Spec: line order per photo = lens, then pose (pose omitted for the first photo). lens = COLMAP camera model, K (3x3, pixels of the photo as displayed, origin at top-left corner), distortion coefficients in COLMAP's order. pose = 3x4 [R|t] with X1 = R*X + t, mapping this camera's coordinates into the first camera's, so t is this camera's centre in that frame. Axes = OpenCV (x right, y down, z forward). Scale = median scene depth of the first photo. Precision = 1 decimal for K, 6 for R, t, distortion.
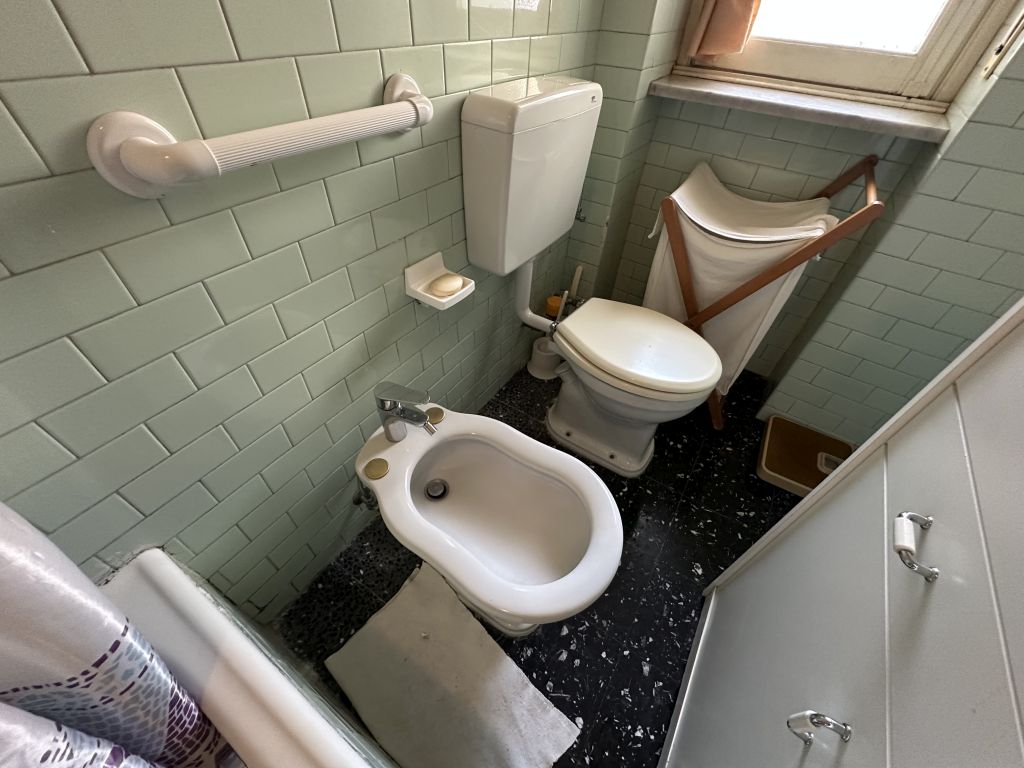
lens RADIAL K [[410.0, 0, 512.0], [0, 410.0, 384.0], [0, 0, 1]] dist [0.000319, 0.000001]
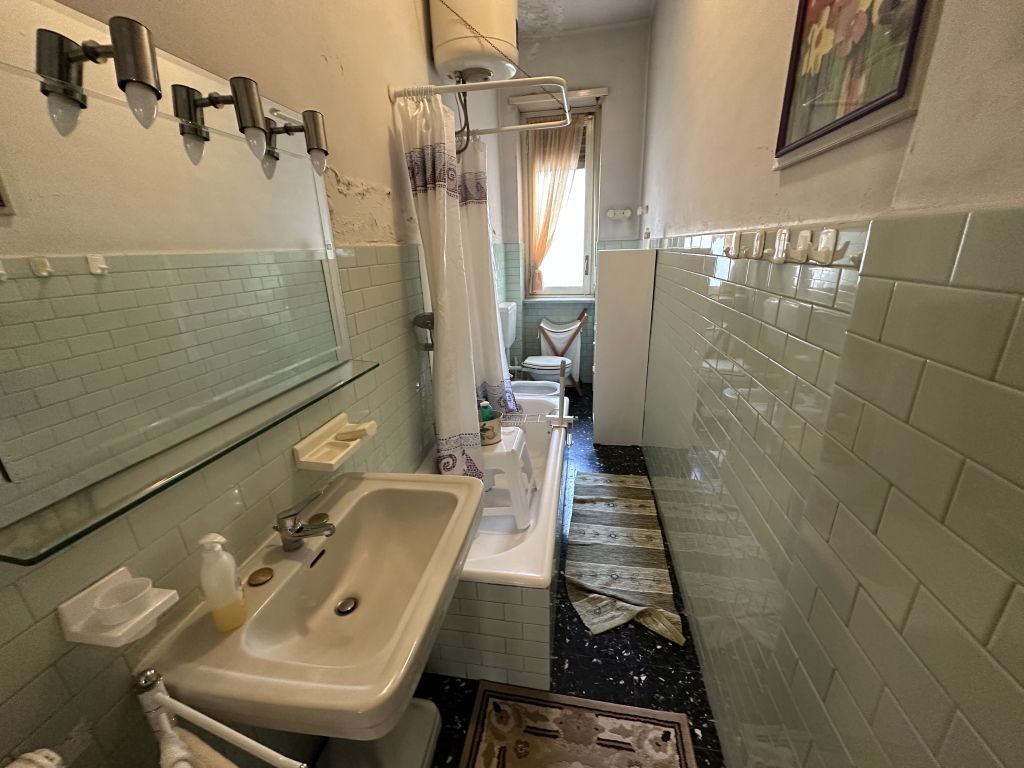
lens RADIAL K [[410.0, 0, 512.0], [0, 410.0, 384.0], [0, 0, 1]] dist [0.000319, 0.000001]
pose [[0.916469, -0.199667, 0.346725, -1.105801], [0.332958, 0.861128, -0.384184, 1.203087], [-0.221866, 0.467537, 0.855678, -1.652291]]
